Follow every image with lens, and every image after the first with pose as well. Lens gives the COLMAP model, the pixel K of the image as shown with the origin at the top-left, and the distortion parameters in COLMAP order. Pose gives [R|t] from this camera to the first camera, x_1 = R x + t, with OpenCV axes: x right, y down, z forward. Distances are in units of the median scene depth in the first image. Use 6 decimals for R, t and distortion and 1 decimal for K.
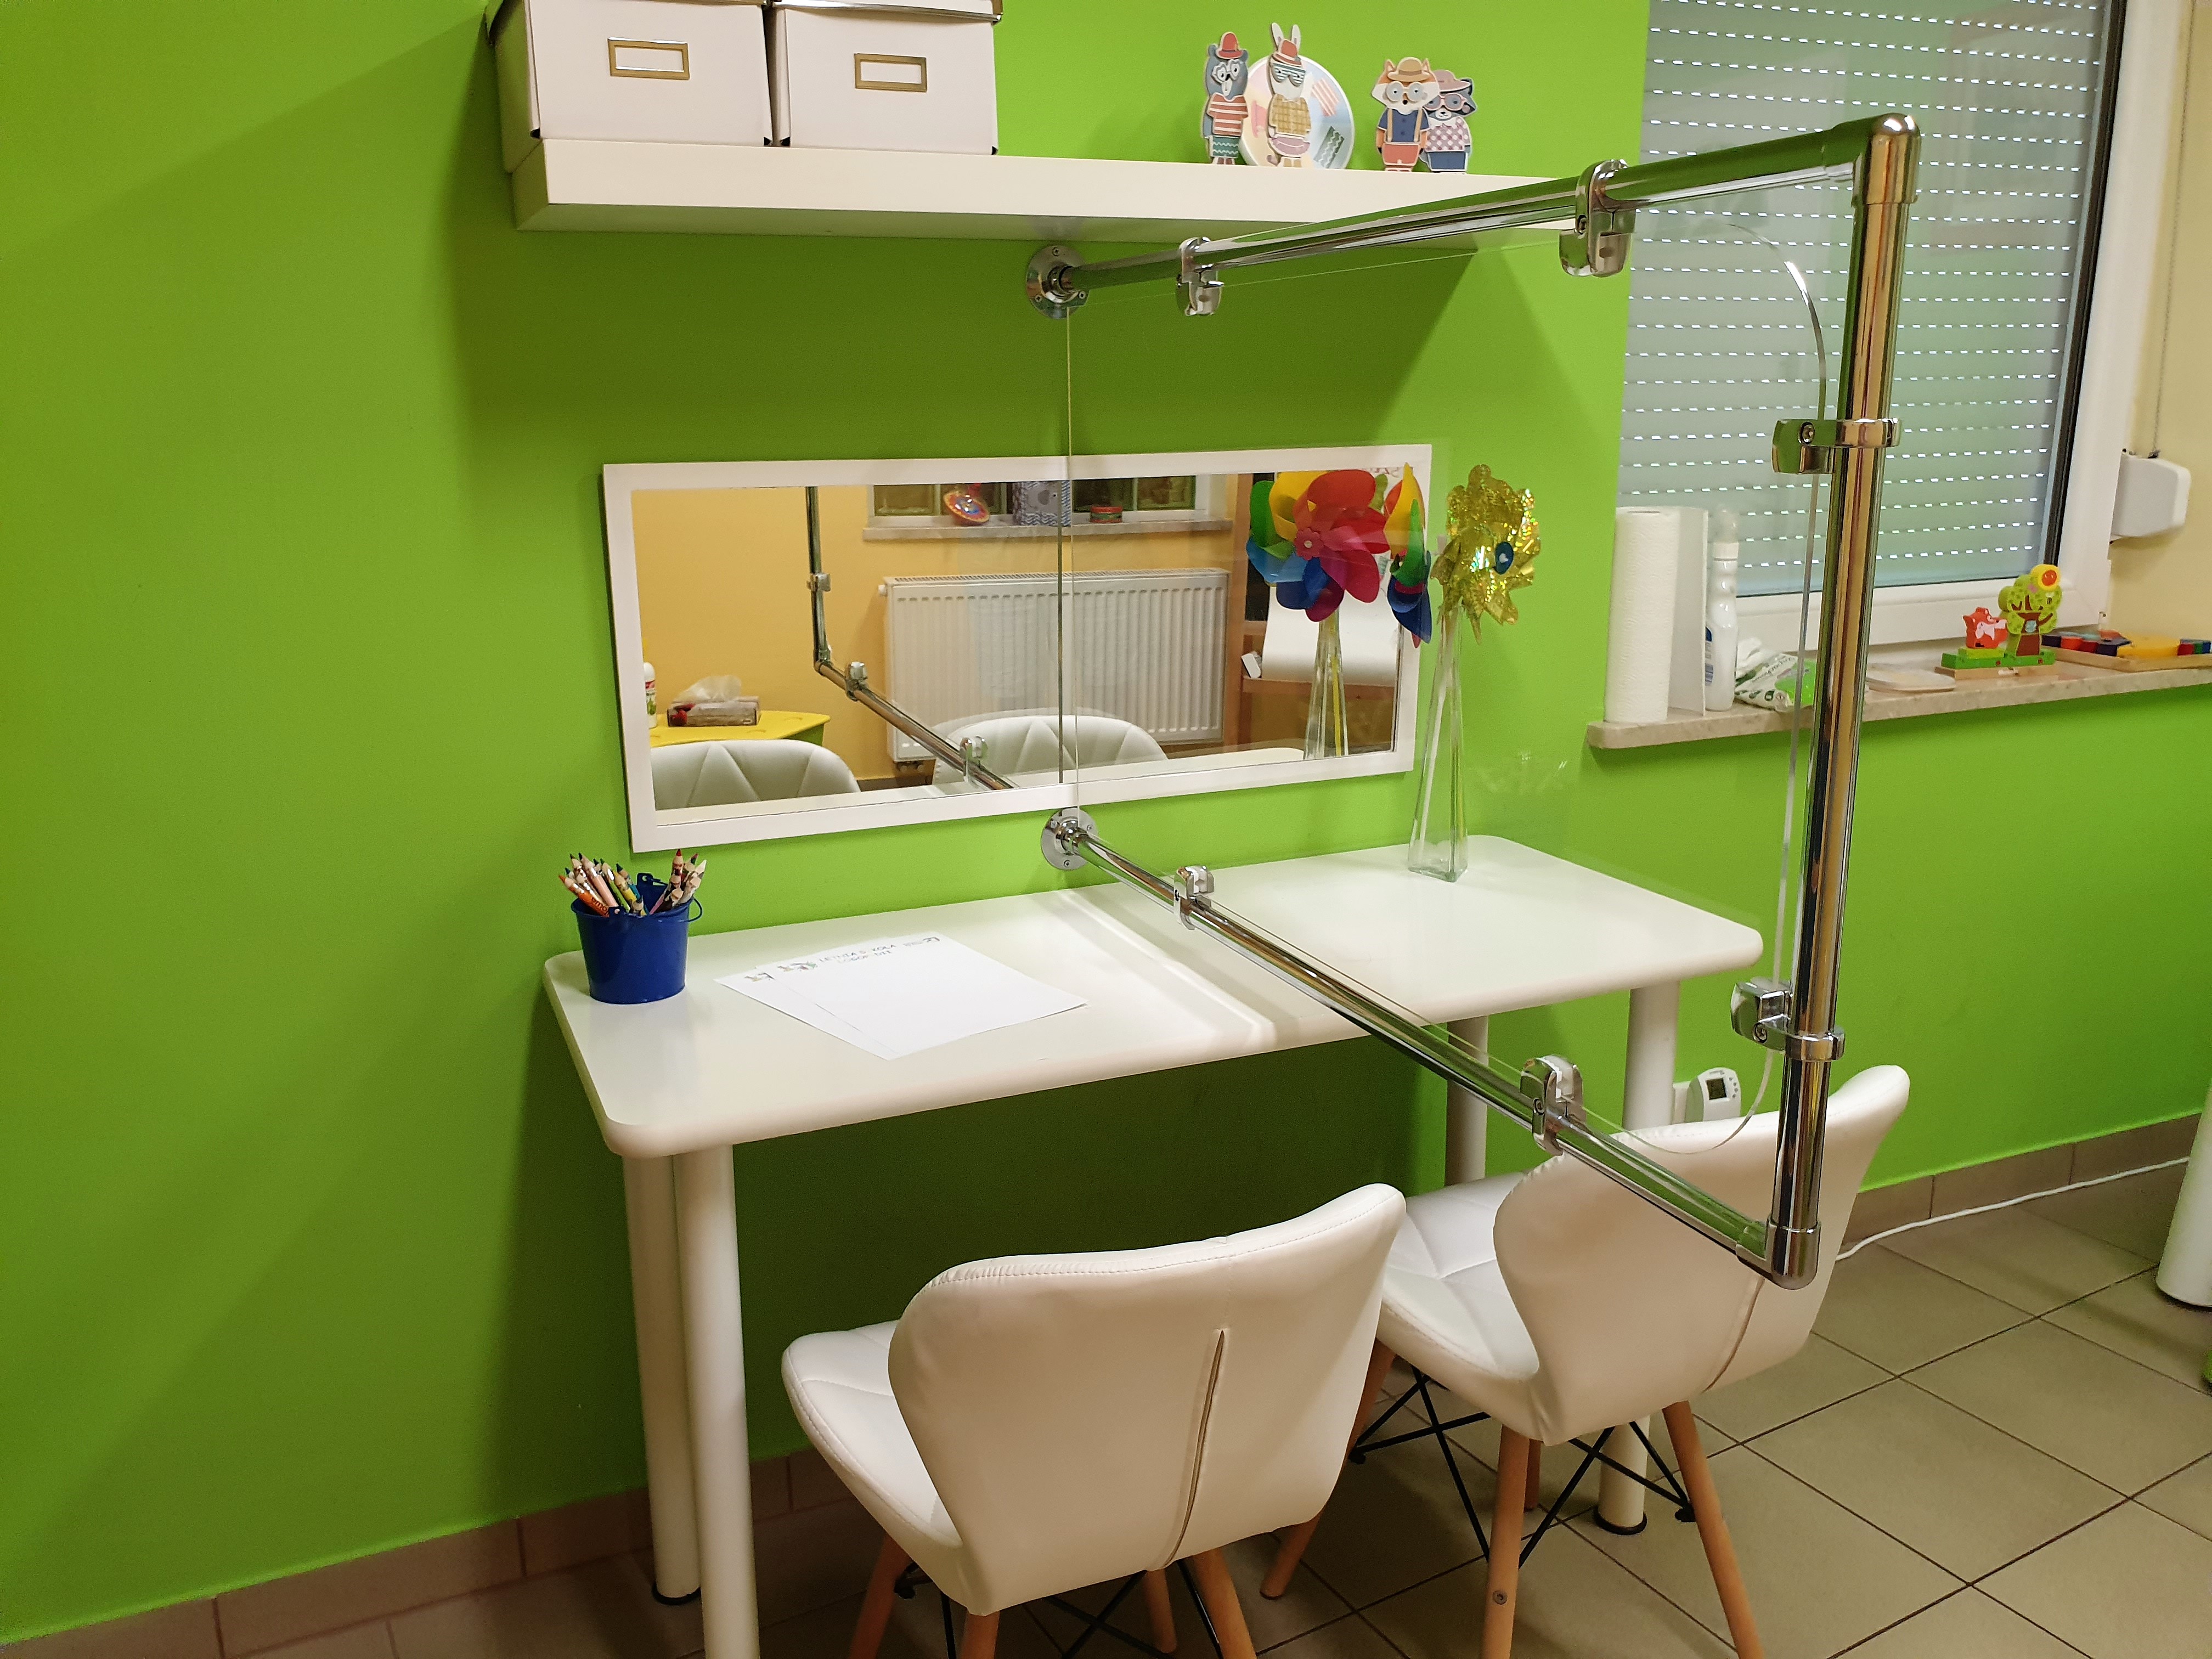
lens RADIAL K [[1730.7, 0, 1088.7], [0, 1730.7, 808.3], [0, 0, 1]] dist [0.001319, -0.008555]
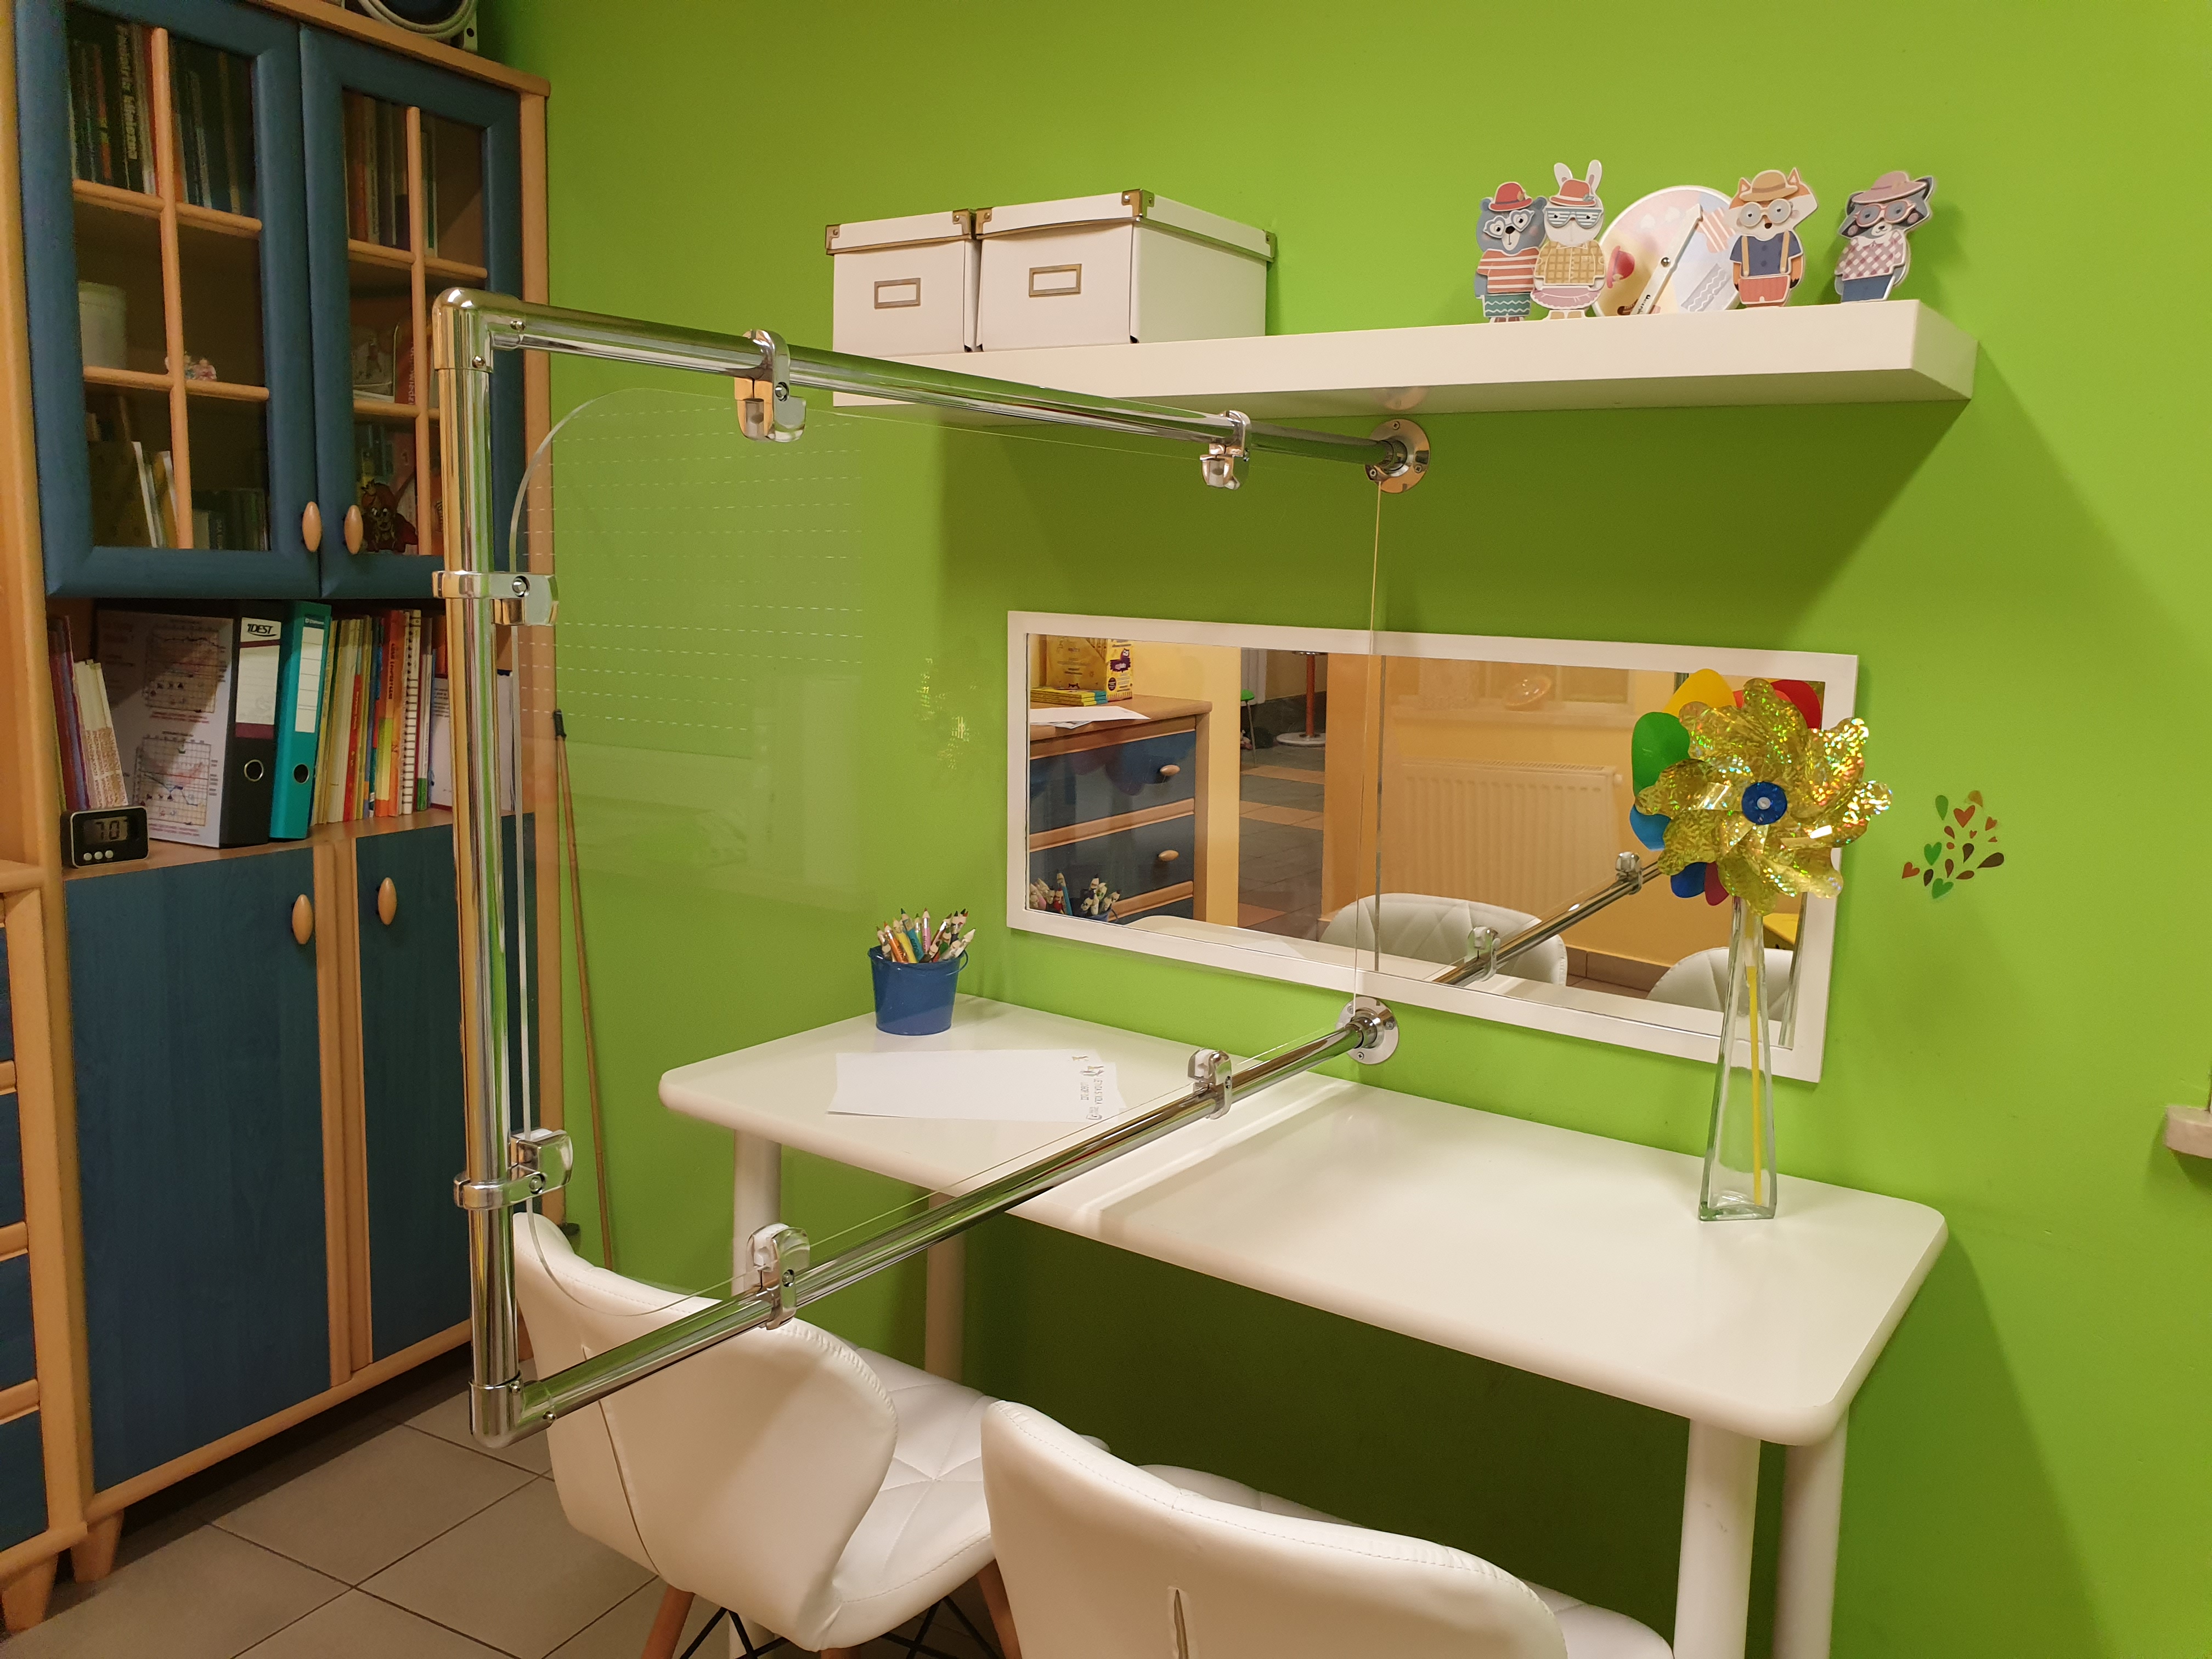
lens RADIAL K [[1815.9, 0, 1095.2], [0, 1815.9, 833.5], [0, 0, 1]] dist [0.013115, 0.017669]
pose [[0.528676, 0.160908, -0.833433, 0.762431], [-0.232920, 0.971679, 0.039850, -0.097386], [0.816241, 0.173055, 0.551182, 0.332553]]
